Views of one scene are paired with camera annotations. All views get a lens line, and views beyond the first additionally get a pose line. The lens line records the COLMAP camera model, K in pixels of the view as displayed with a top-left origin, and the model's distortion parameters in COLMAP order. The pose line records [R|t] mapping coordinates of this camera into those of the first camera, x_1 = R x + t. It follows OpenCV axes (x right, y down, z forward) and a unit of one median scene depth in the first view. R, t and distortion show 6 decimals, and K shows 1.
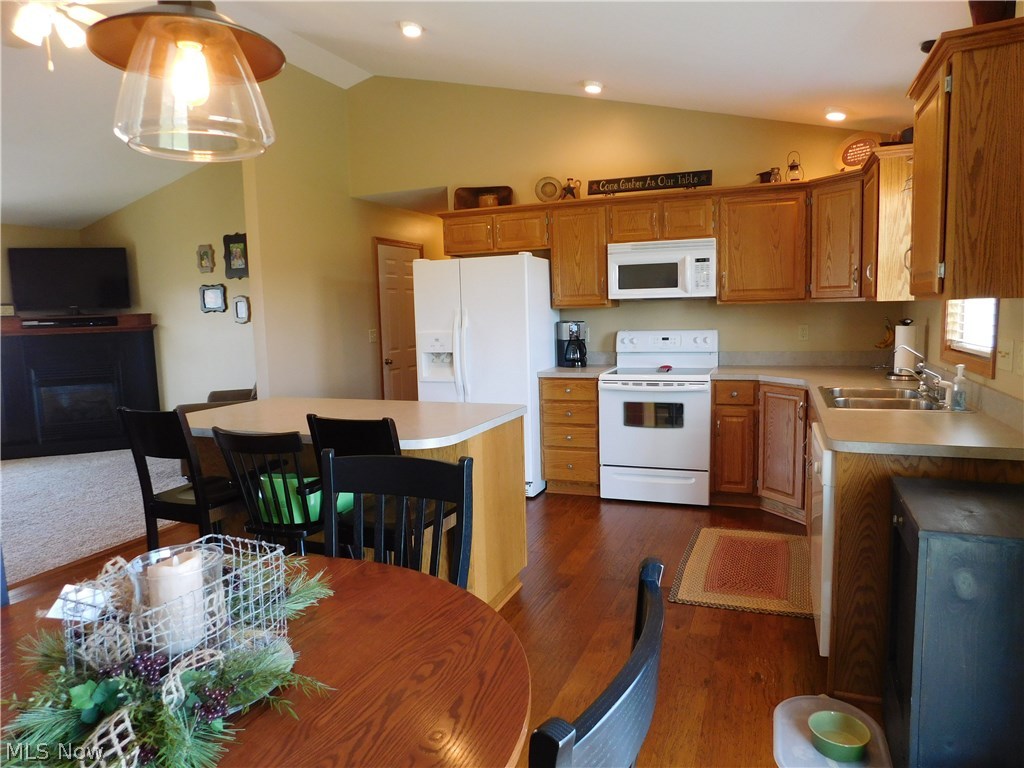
lens RADIAL K [[669.4, 0, 514.1], [0, 669.4, 384.0], [0, 0, 1]] dist [-0.078693, 0.059720]
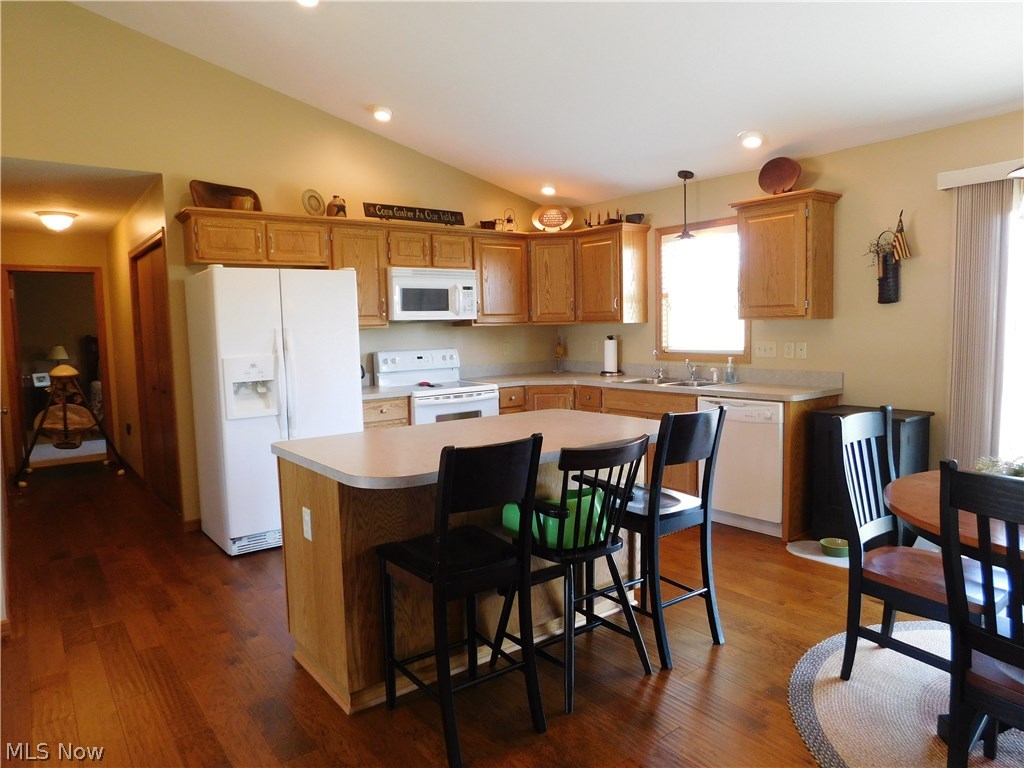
lens RADIAL K [[669.4, 0, 514.1], [0, 669.4, 384.0], [0, 0, 1]] dist [-0.078693, 0.059720]
pose [[0.507406, -0.058027, 0.859751, -0.662277], [0.102670, 0.994694, 0.006542, -0.016830], [-0.855569, 0.084951, 0.510671, 0.324657]]
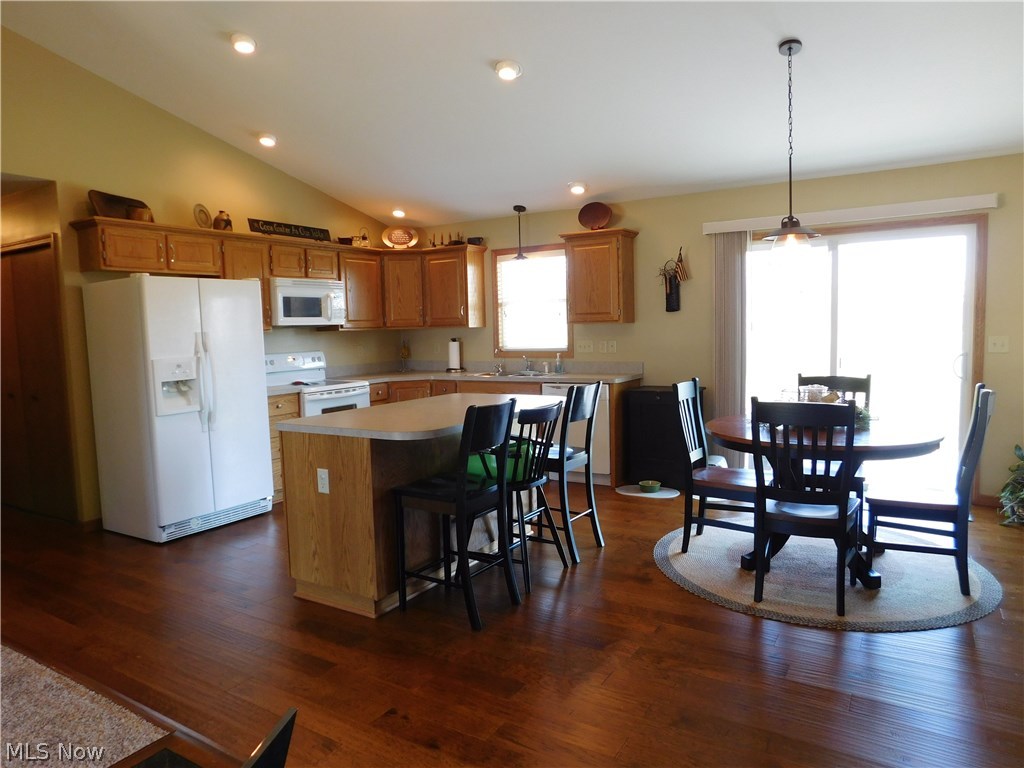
lens RADIAL K [[669.4, 0, 514.1], [0, 669.4, 384.0], [0, 0, 1]] dist [-0.078693, 0.059720]
pose [[0.166389, -0.059270, 0.984277, -0.924673], [0.129619, 0.990845, 0.037754, -0.018106], [-0.977504, 0.121299, 0.172549, 0.423213]]
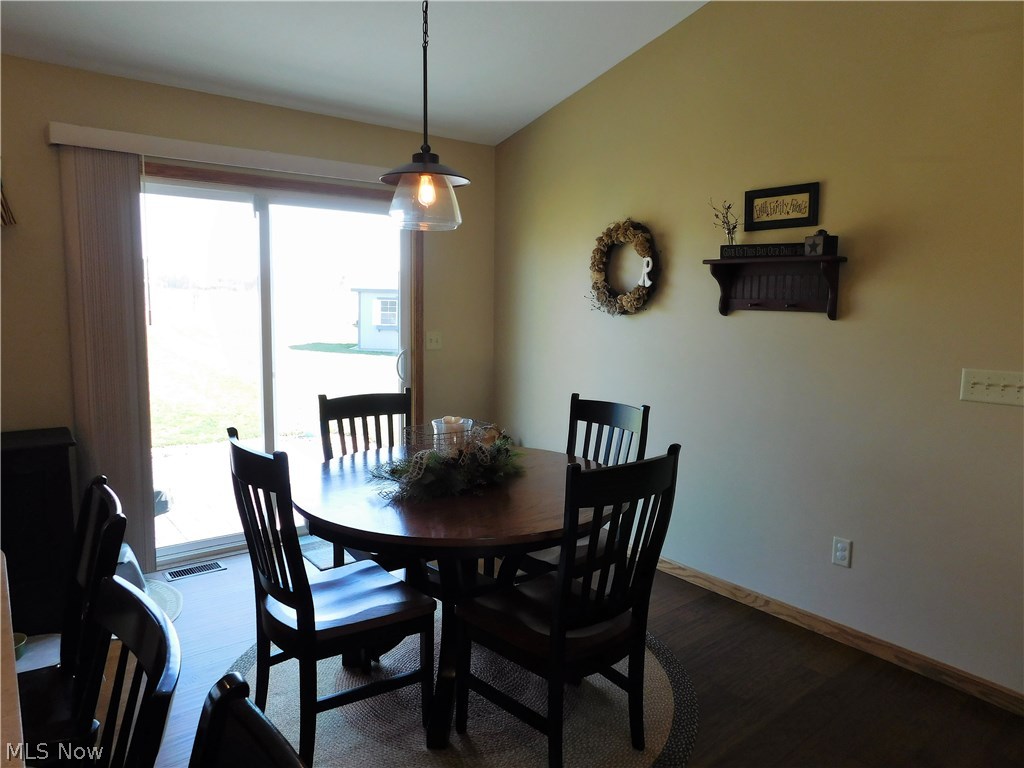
lens RADIAL K [[679.7, 0, 512.0], [0, 679.7, 384.0], [0, 0, 1]] dist [-0.087763, 0.058216]
pose [[-0.871296, -0.045263, 0.488667, -0.402771], [0.063753, 0.976860, 0.204155, -0.069140], [-0.486600, 0.209033, -0.848249, 0.618487]]
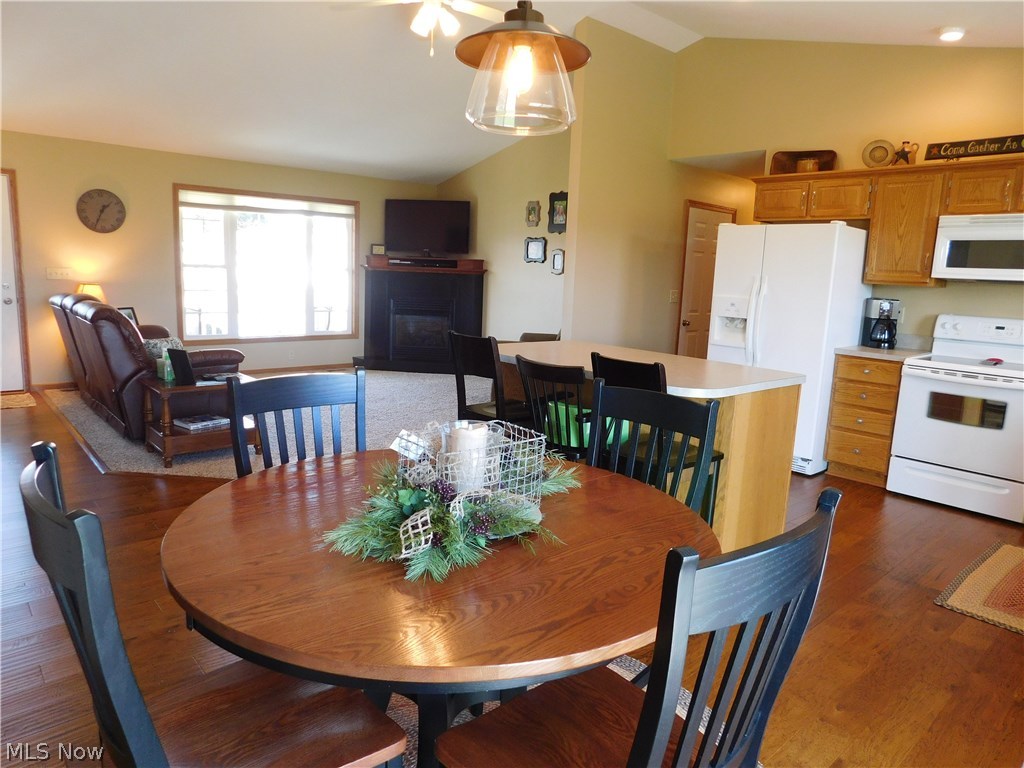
lens RADIAL K [[669.4, 0, 514.1], [0, 669.4, 384.0], [0, 0, 1]] dist [-0.078693, 0.059720]
pose [[0.894003, 0.140132, -0.425584, 0.033143], [-0.116933, 0.989888, 0.080306, 0.011148], [0.432534, -0.022029, 0.901349, -0.049678]]
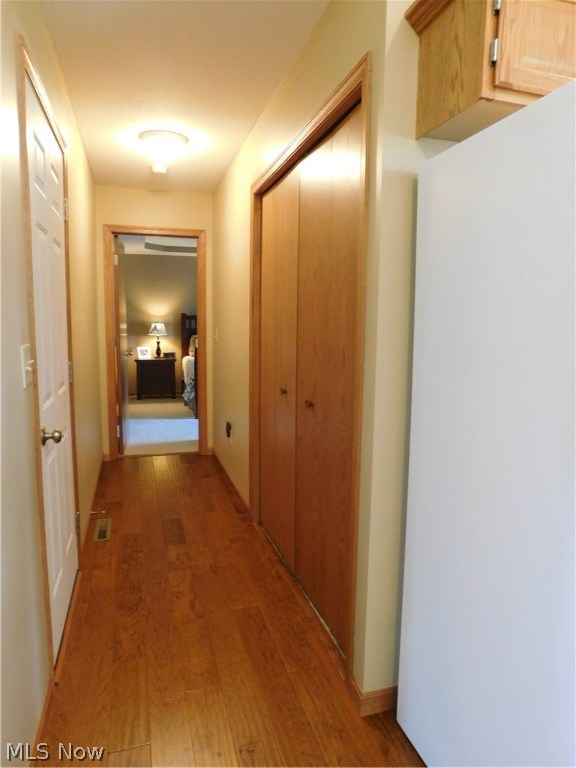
lens RADIAL K [[502.1, 0, 288.0], [0, 502.1, 384.0], [0, 0, 1]] dist [-0.078693, 0.059720]
pose [[0.779434, -0.042430, 0.625045, -0.344216], [0.035272, 0.999093, 0.023837, -0.085526], [-0.625490, 0.003467, 0.780224, 0.995215]]
